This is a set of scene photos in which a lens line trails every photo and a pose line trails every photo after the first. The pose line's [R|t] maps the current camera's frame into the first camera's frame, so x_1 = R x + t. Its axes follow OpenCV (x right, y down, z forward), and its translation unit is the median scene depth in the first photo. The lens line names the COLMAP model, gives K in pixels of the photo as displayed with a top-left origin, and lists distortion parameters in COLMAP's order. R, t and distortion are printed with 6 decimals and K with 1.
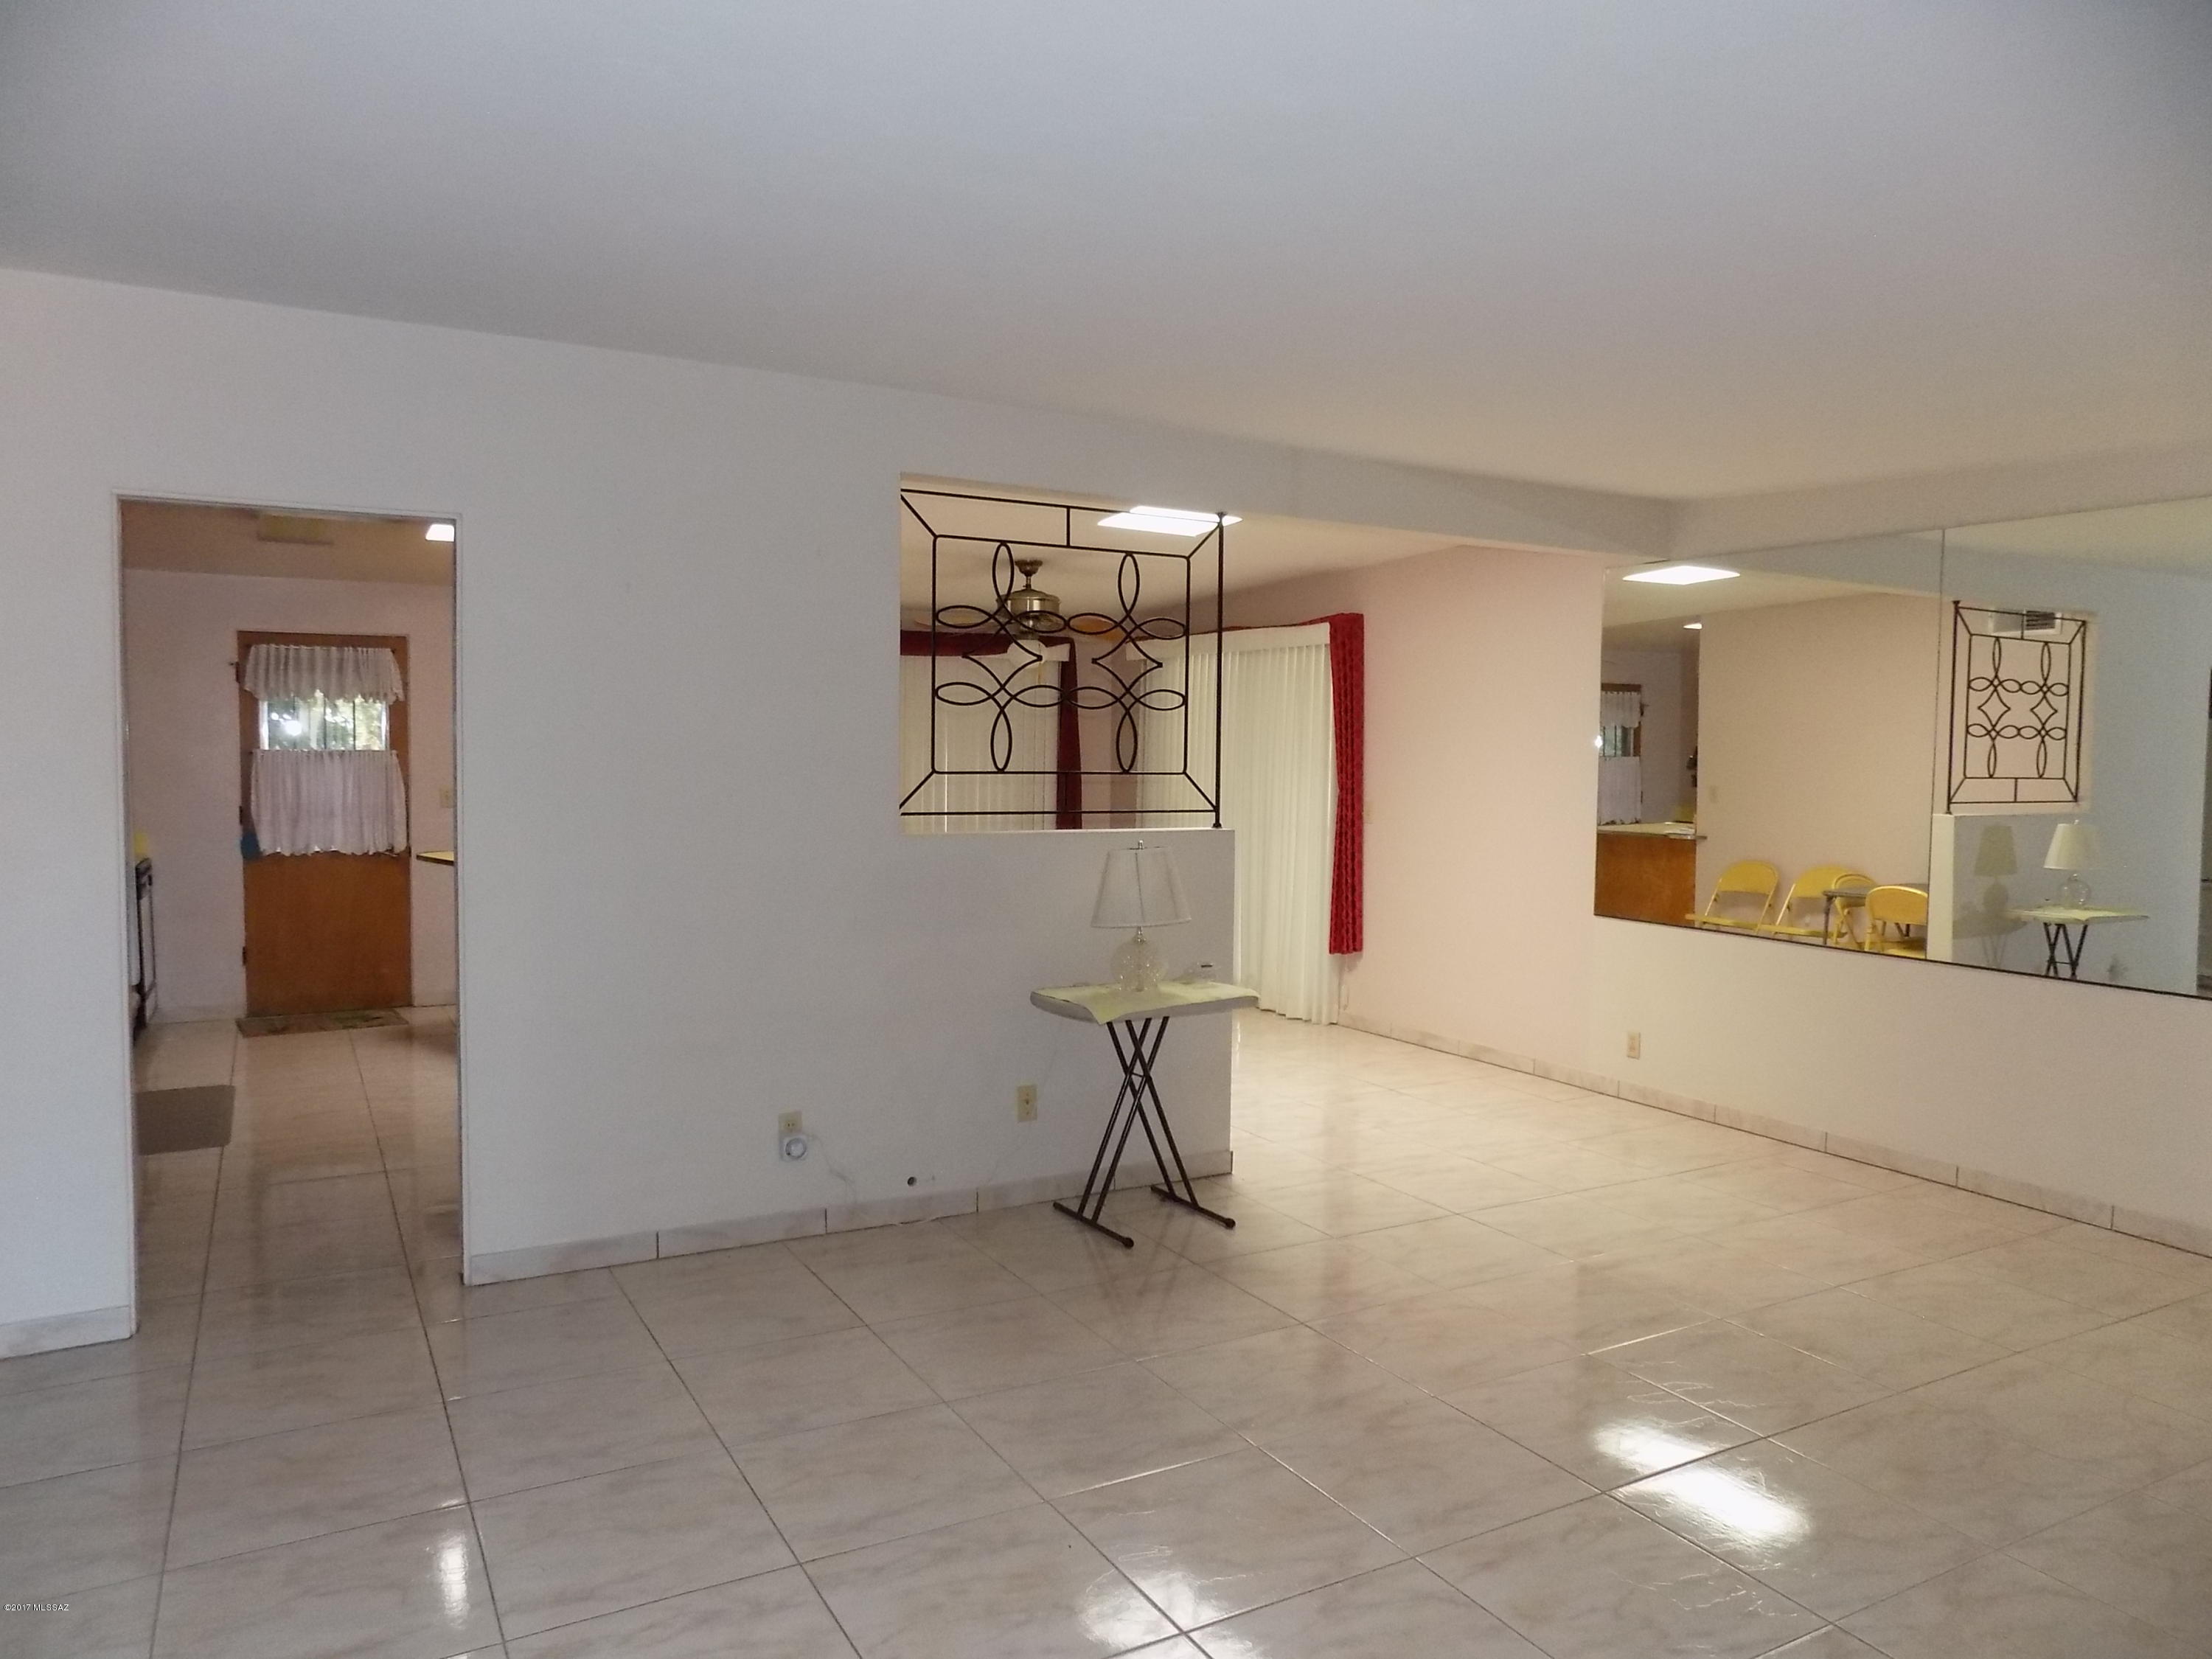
lens RADIAL K [[1491.8, 0, 1105.9], [0, 1491.8, 820.4], [0, 0, 1]] dist [-0.075610, 0.076878]
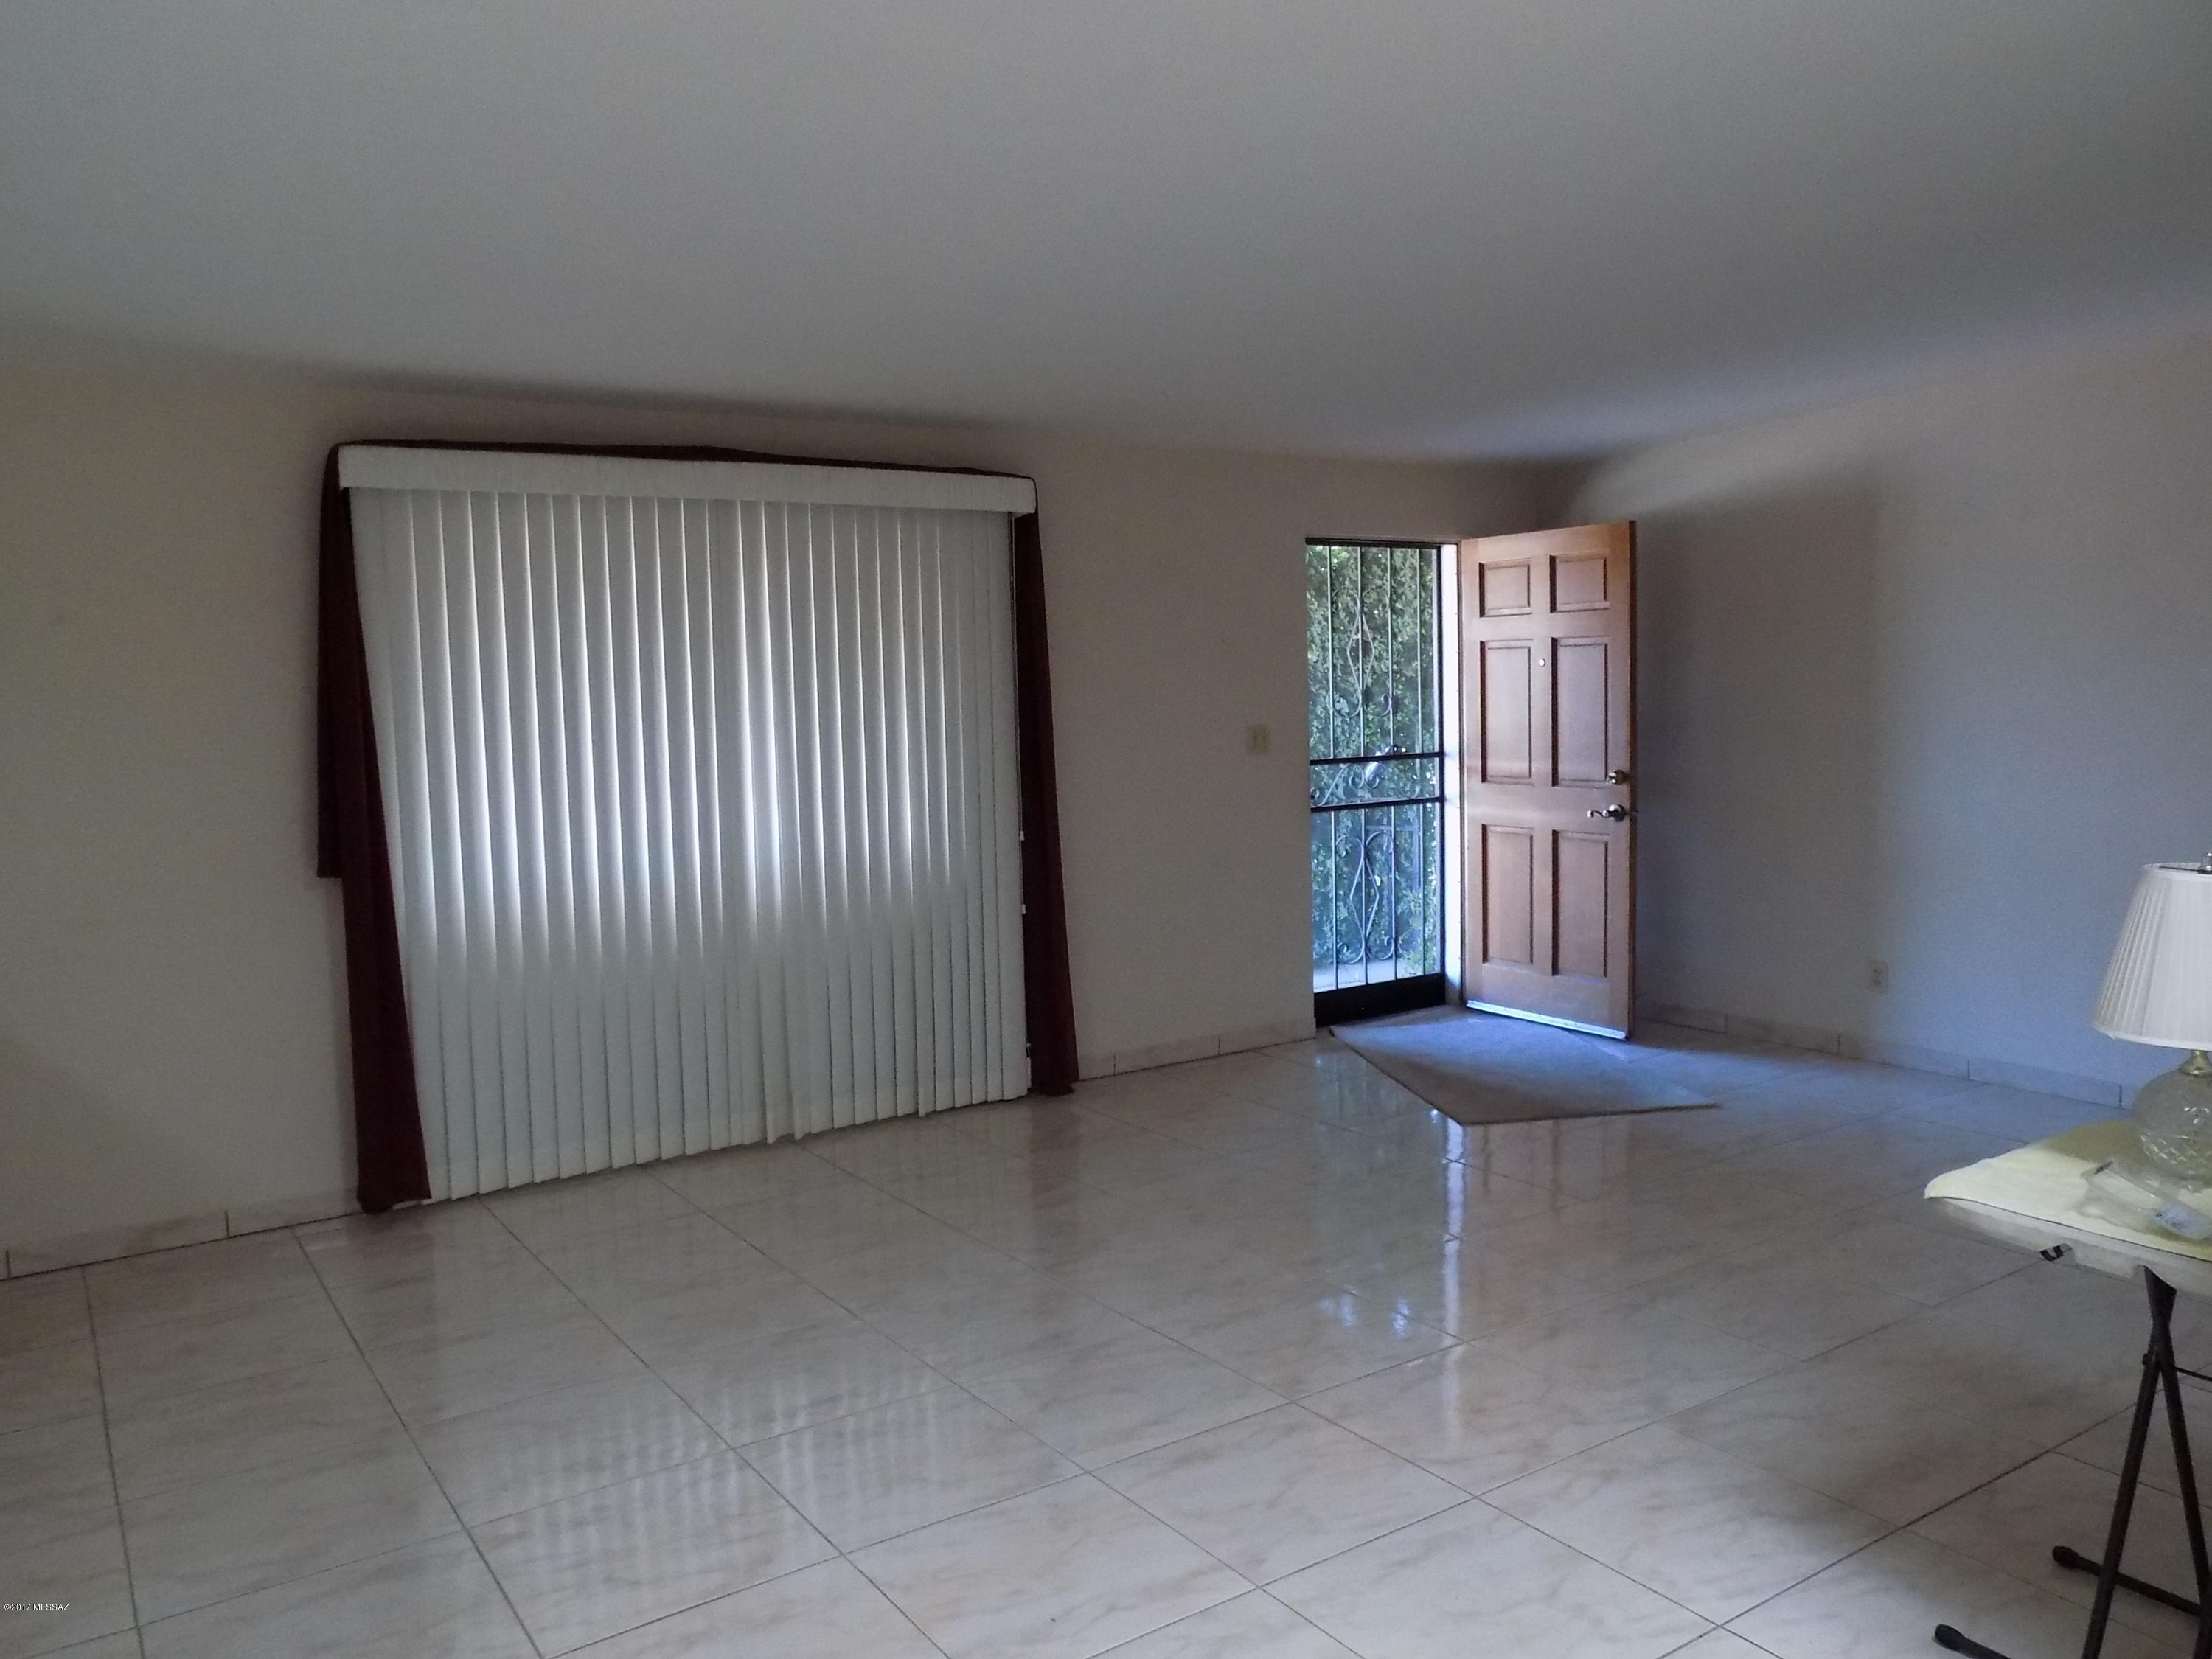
lens RADIAL K [[1679.5, 0, 1106.0], [0, 1679.5, 829.5], [0, 0, 1]] dist [-0.041142, -0.001678]
pose [[-0.996436, 0.009639, -0.083802, 0.393325], [-0.002234, 0.990085, 0.140449, -0.065011], [0.084325, 0.140135, -0.986535, 1.448469]]
